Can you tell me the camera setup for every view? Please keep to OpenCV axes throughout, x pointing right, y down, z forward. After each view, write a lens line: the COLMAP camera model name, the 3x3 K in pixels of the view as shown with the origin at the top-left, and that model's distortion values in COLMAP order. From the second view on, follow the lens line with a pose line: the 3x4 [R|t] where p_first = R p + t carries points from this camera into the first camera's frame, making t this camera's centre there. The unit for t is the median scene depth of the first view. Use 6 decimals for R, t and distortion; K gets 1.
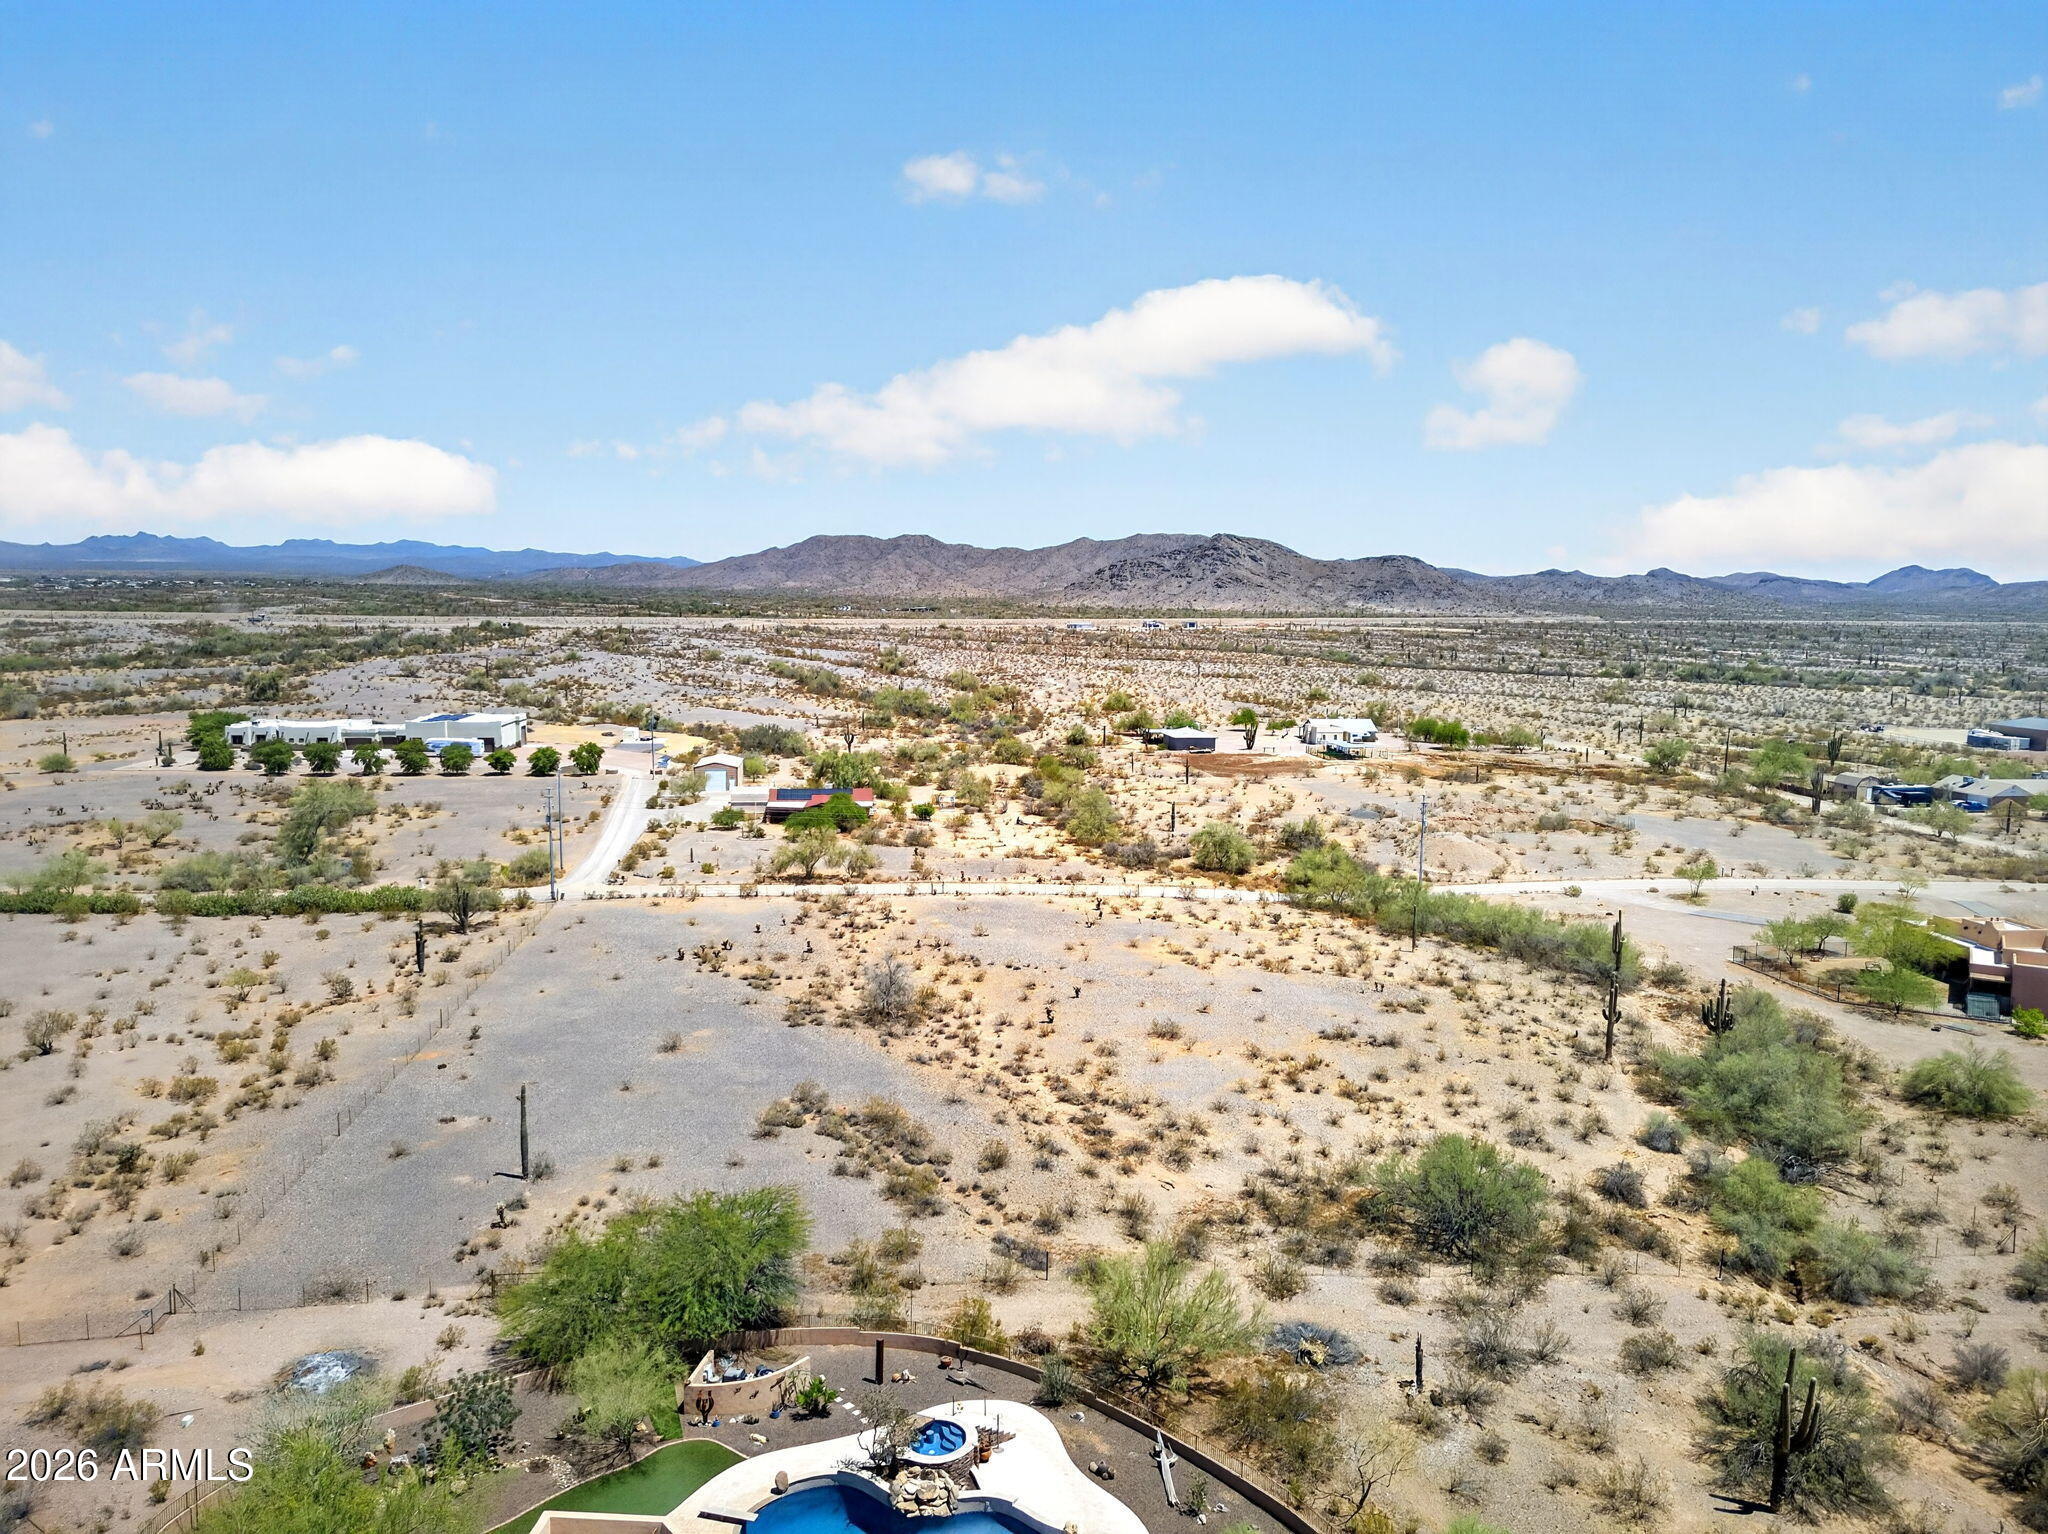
lens RADIAL K [[1432.0, 0, 1024.0], [0, 1432.0, 767.0], [0, 0, 1]] dist [0.061607, -0.049327]
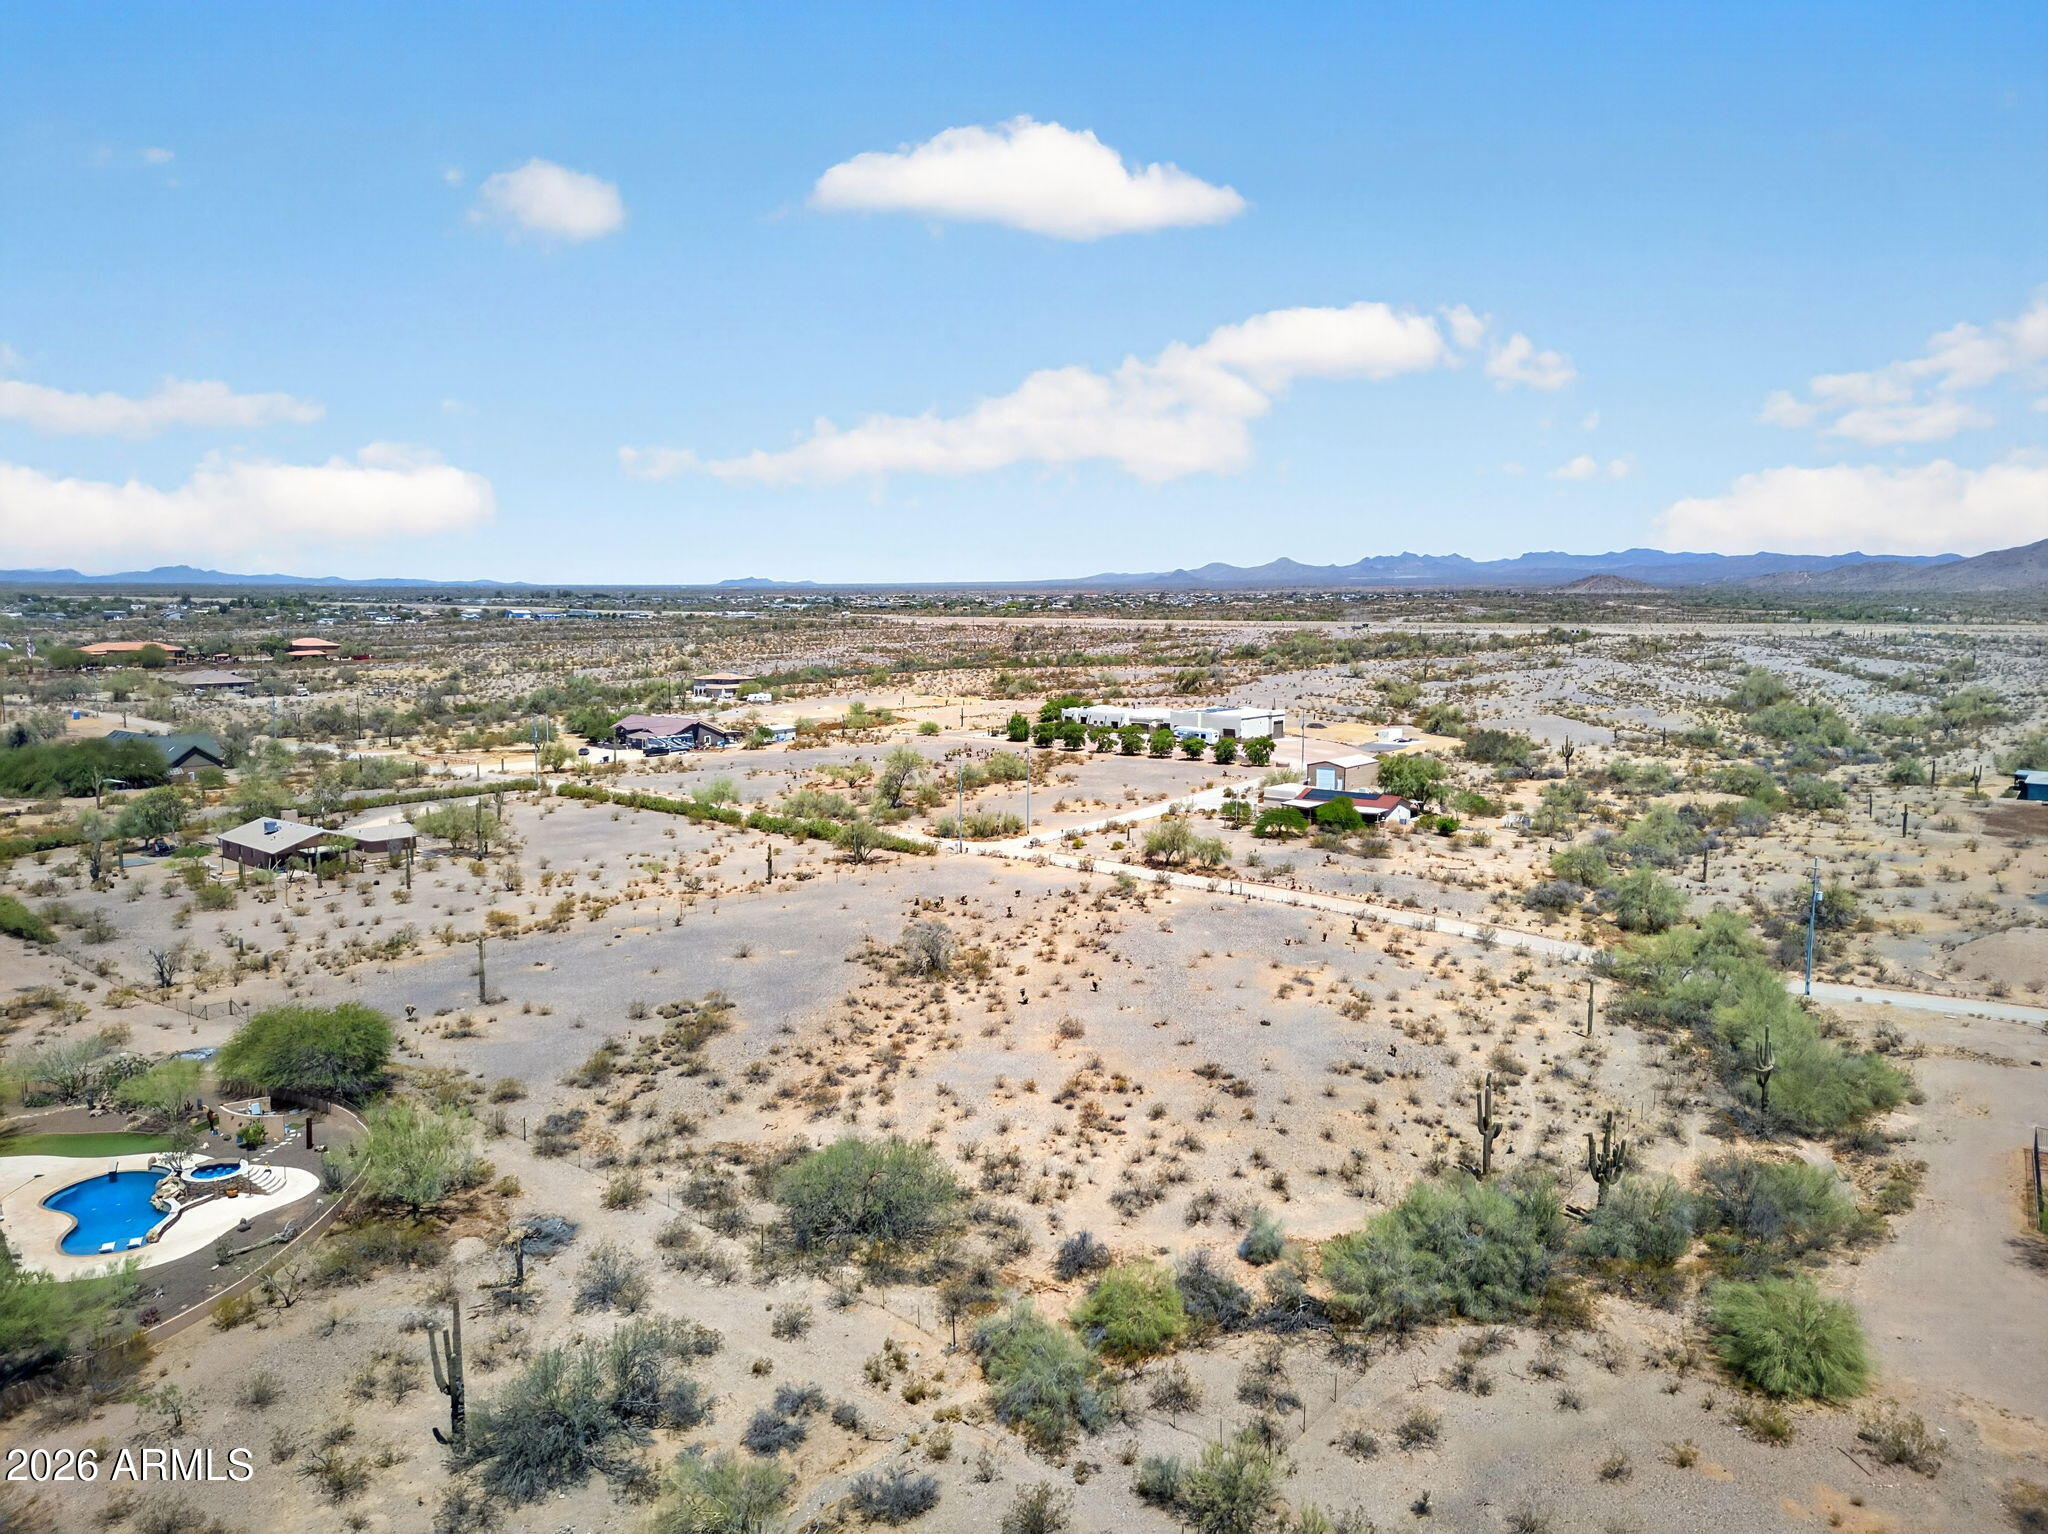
lens RADIAL K [[1432.0, 0, 1024.0], [0, 1432.0, 767.0], [0, 0, 1]] dist [0.061607, -0.049327]
pose [[0.700786, 0.073482, -0.709577, 0.258595], [-0.077797, 0.996620, 0.026374, -0.006964], [0.709117, 0.036721, 0.704134, 0.091443]]
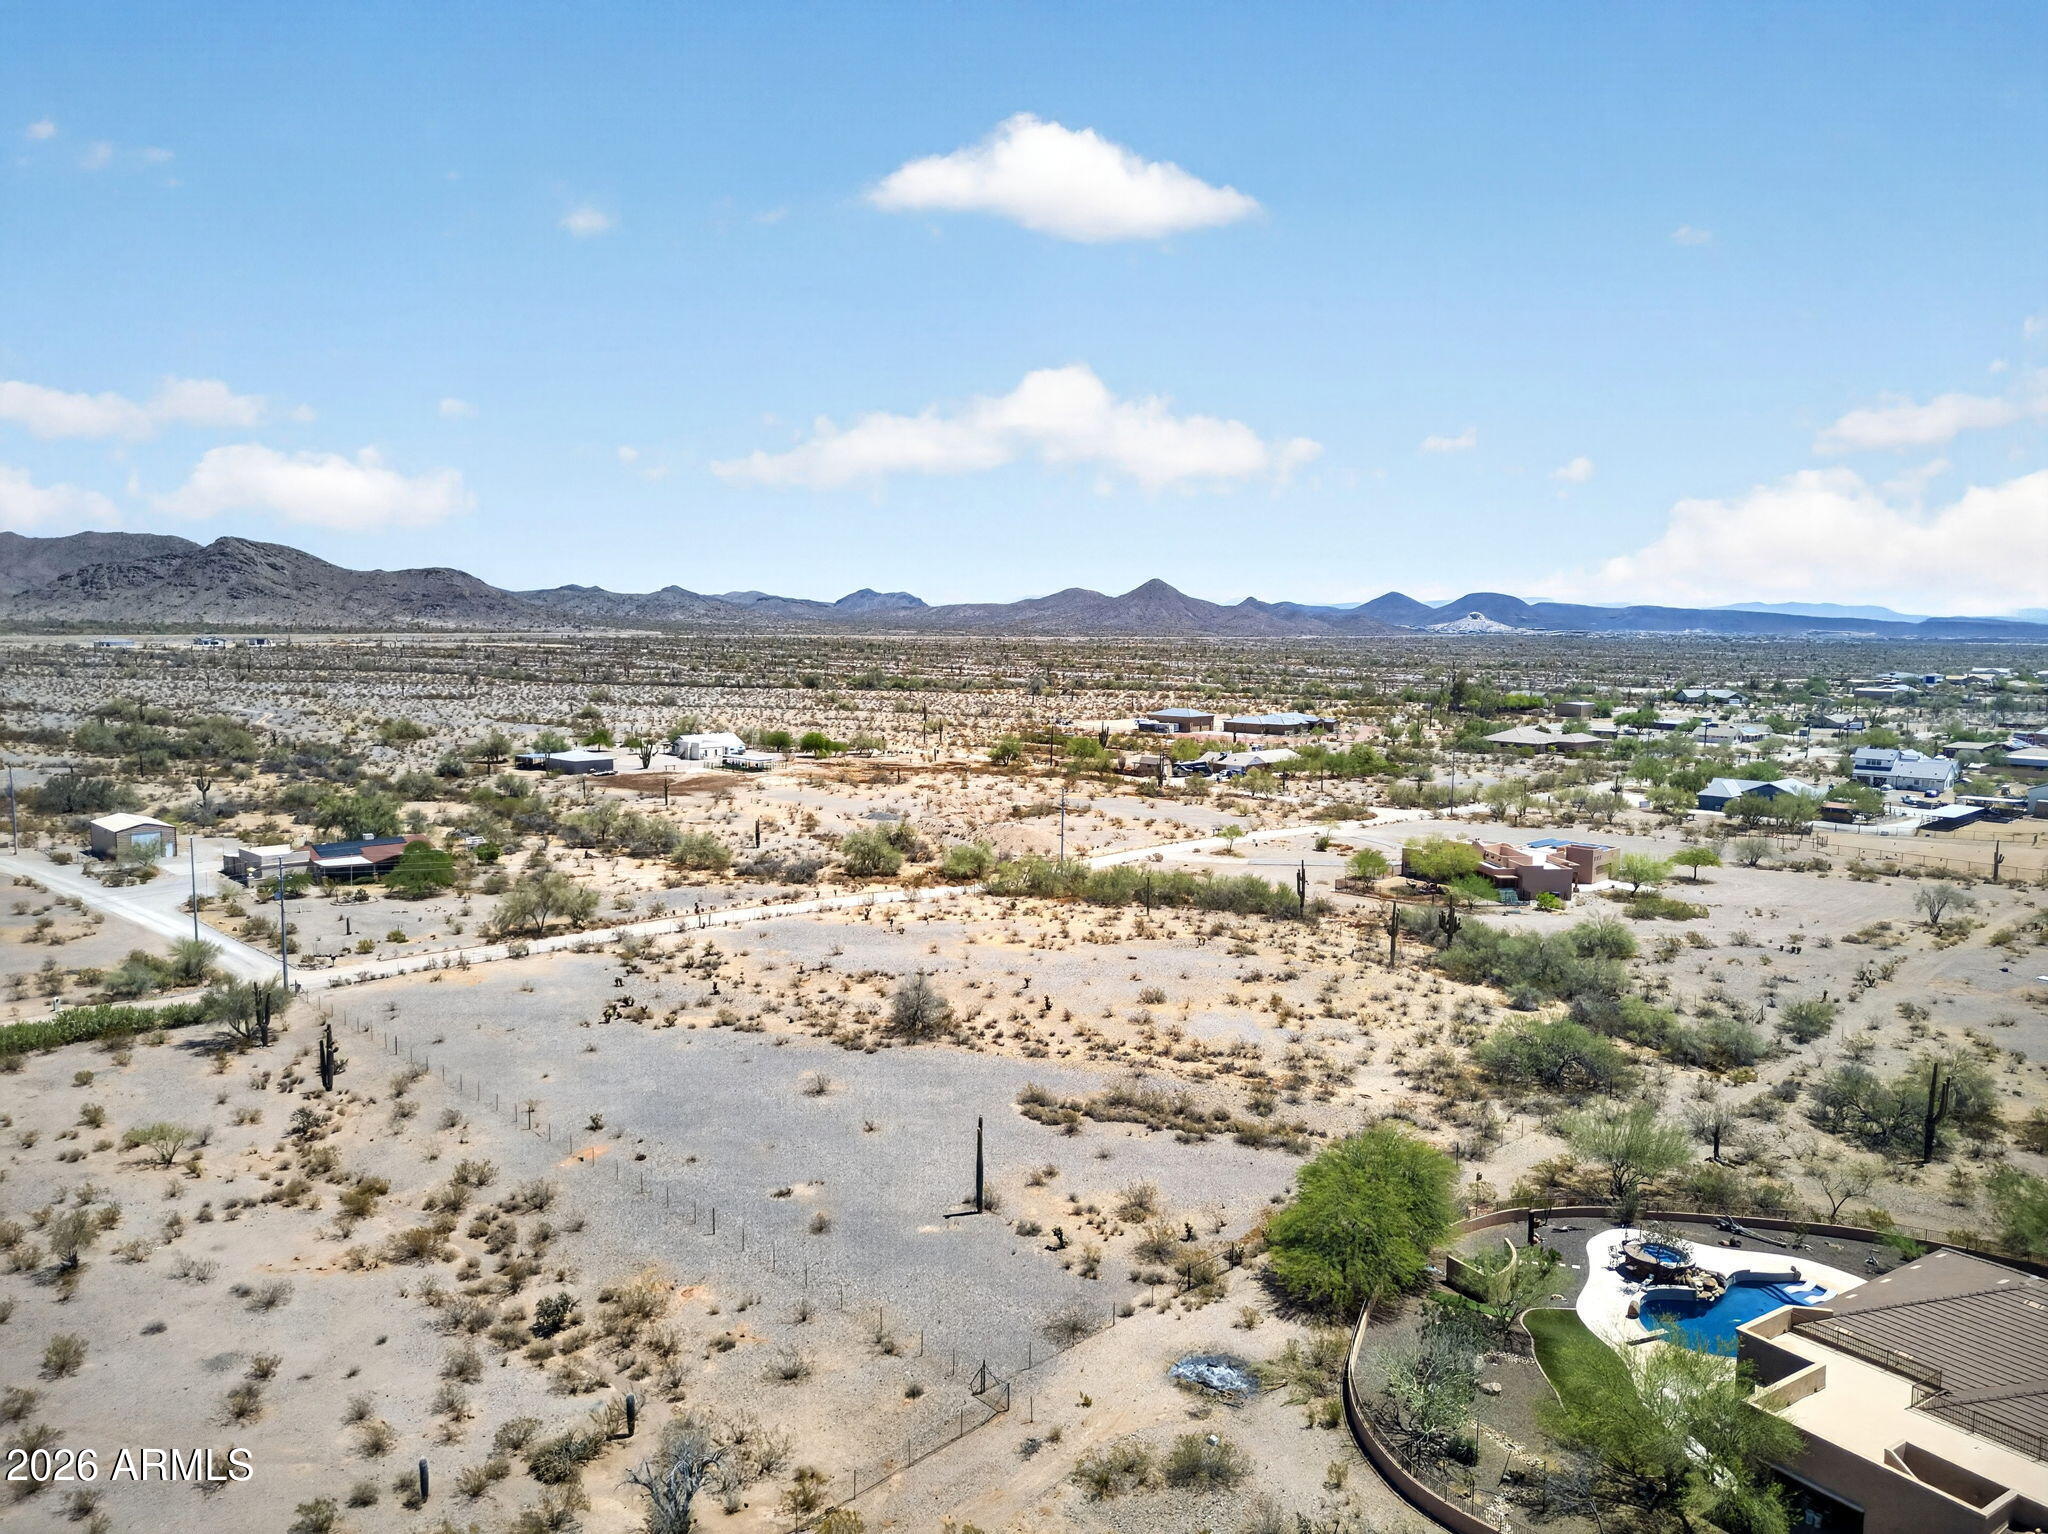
lens RADIAL K [[1432.0, 0, 1024.0], [0, 1432.0, 767.0], [0, 0, 1]] dist [0.061607, -0.049327]
pose [[0.788170, -0.063146, 0.612209, -0.246237], [0.069296, 0.997502, 0.013674, -0.008539], [-0.611544, 0.031646, 0.790578, 0.051845]]
